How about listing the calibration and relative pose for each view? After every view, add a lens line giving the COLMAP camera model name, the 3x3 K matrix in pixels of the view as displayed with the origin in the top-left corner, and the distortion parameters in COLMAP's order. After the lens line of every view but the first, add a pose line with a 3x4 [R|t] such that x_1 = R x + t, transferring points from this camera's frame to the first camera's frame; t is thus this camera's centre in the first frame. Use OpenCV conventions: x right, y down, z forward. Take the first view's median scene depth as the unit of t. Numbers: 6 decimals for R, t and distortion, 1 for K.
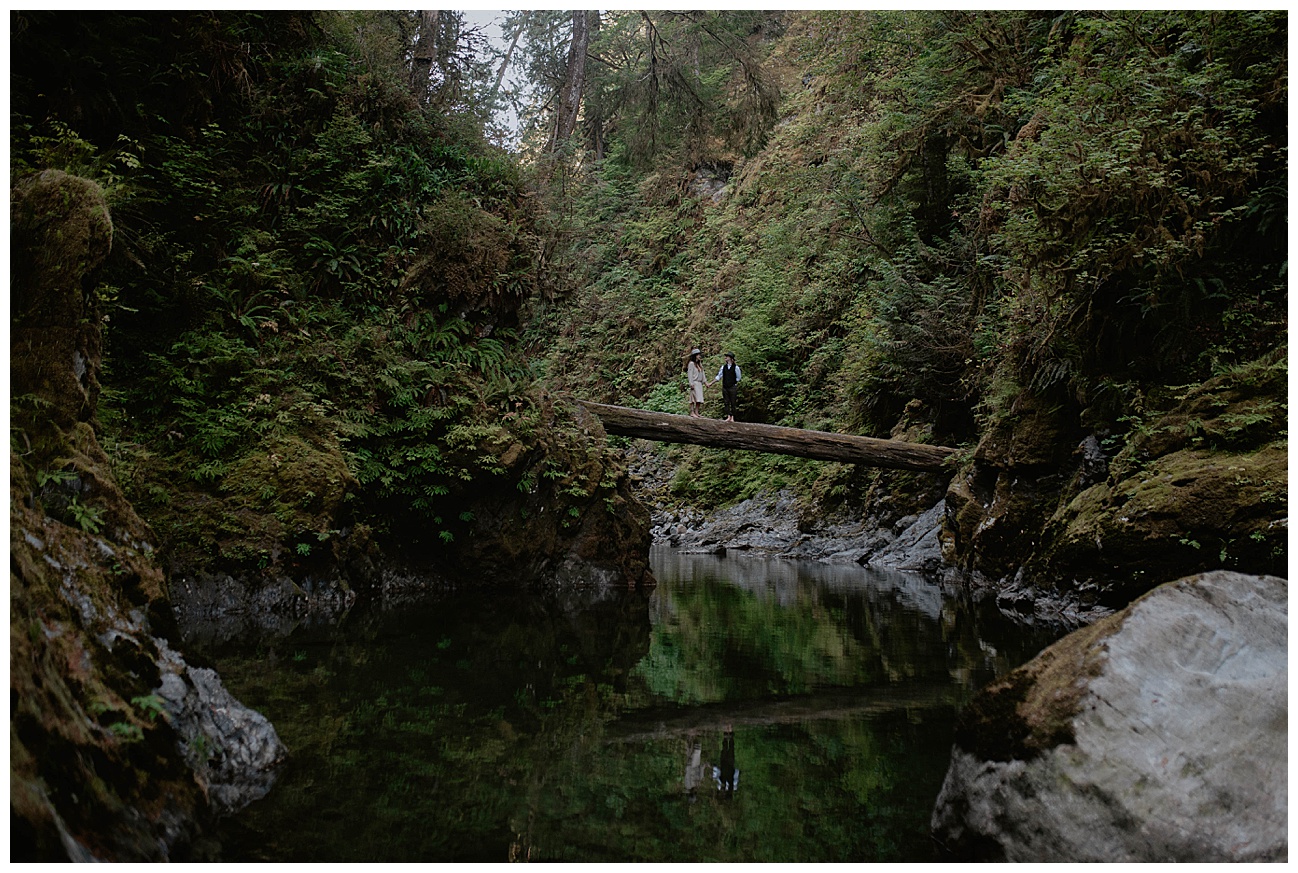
lens RADIAL K [[1333.6, 0, 709.3], [0, 1333.6, 395.8], [0, 0, 1]] dist [-0.074078, 0.118041]
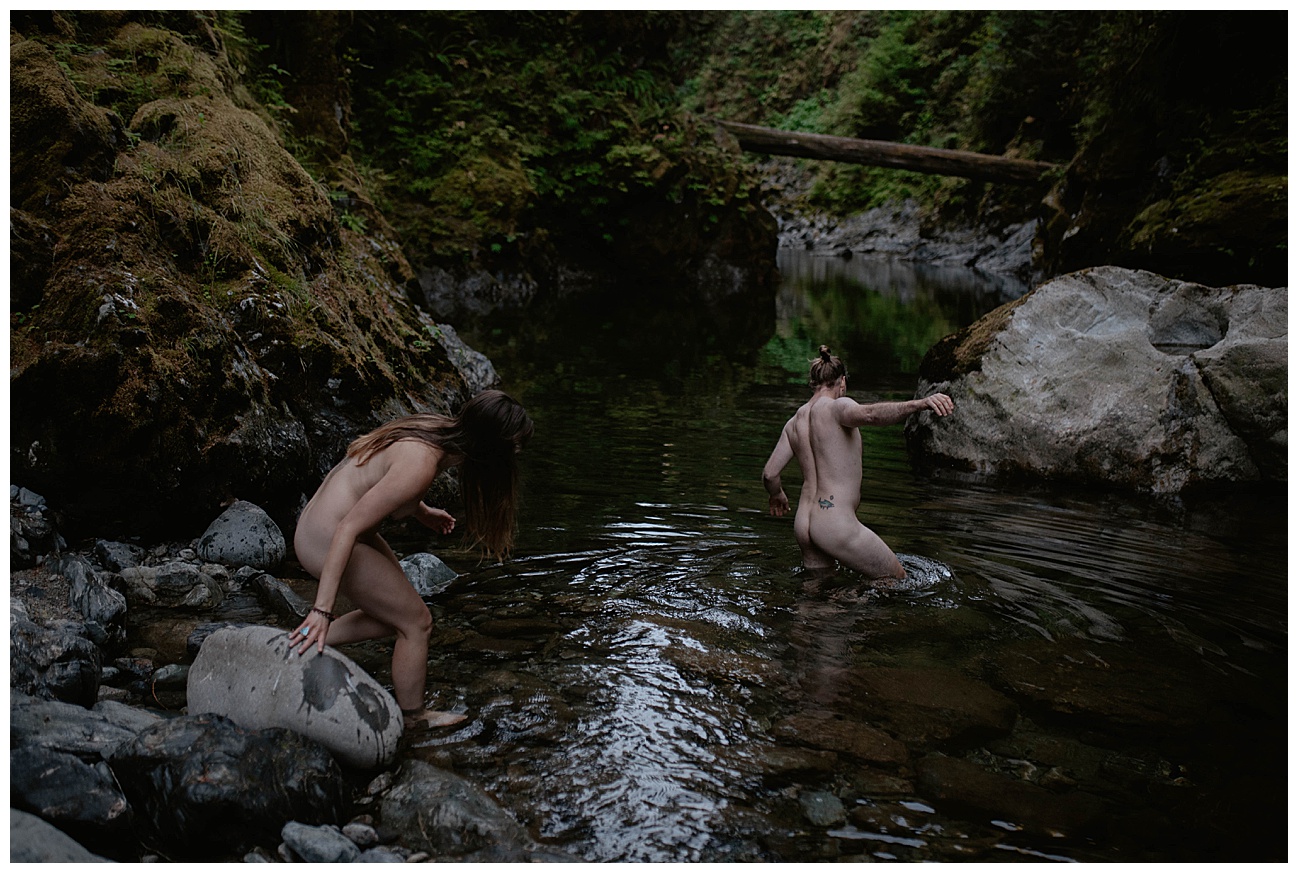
lens RADIAL K [[1217.2, 0, 643.1], [0, 1217.2, 440.2], [0, 0, 1]] dist [-0.070174, 0.106140]
pose [[0.985566, 0.035071, -0.165621, 0.024203], [0.010127, 0.964342, 0.264464, -0.010007], [0.168990, -0.262324, 0.950068, -0.100438]]
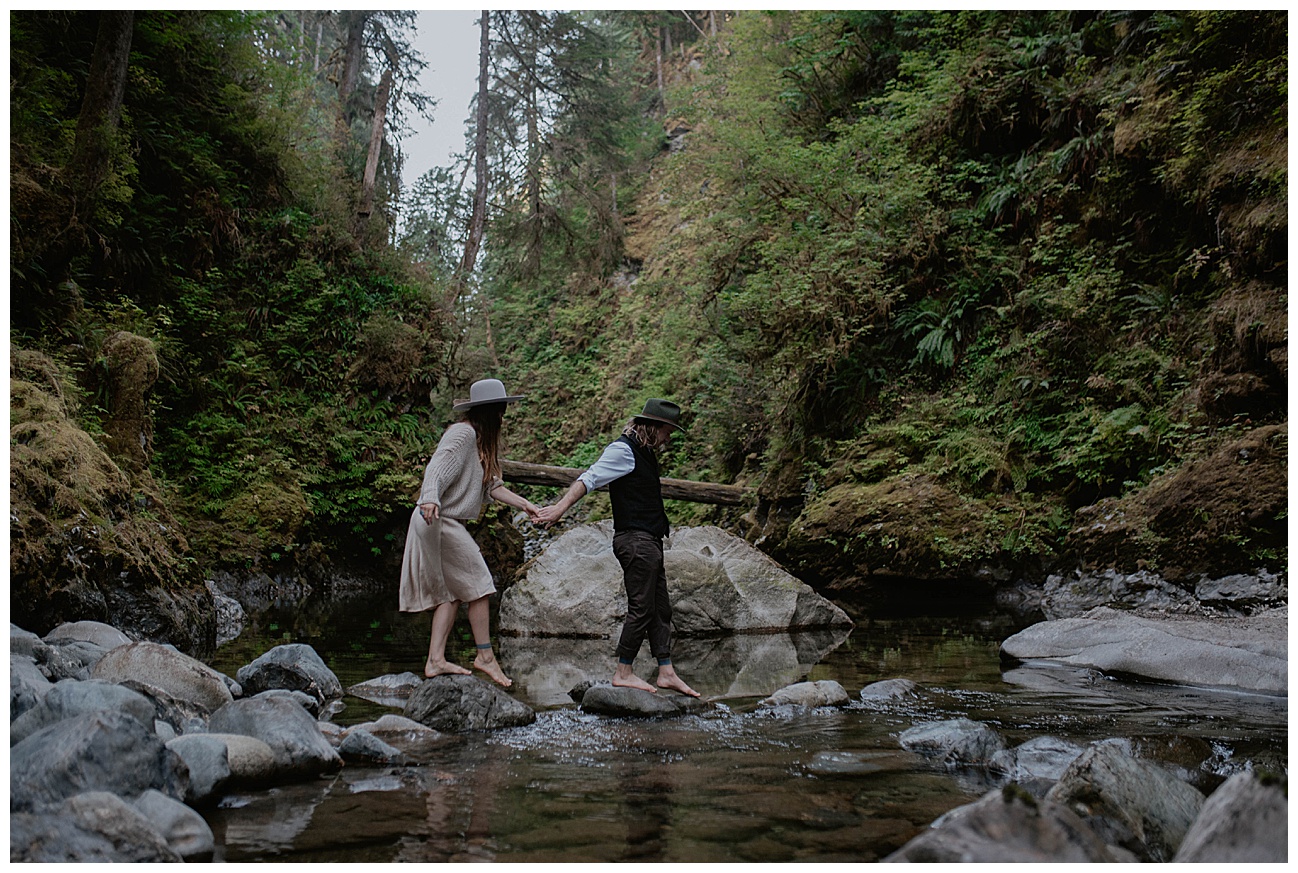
lens RADIAL K [[1217.2, 0, 643.1], [0, 1217.2, 440.2], [0, 0, 1]] dist [-0.070174, 0.106140]
pose [[0.999675, -0.013576, -0.021569, 0.116799], [0.013352, 0.999856, -0.010502, 0.002070], [0.021709, 0.010210, 0.999712, -0.301852]]
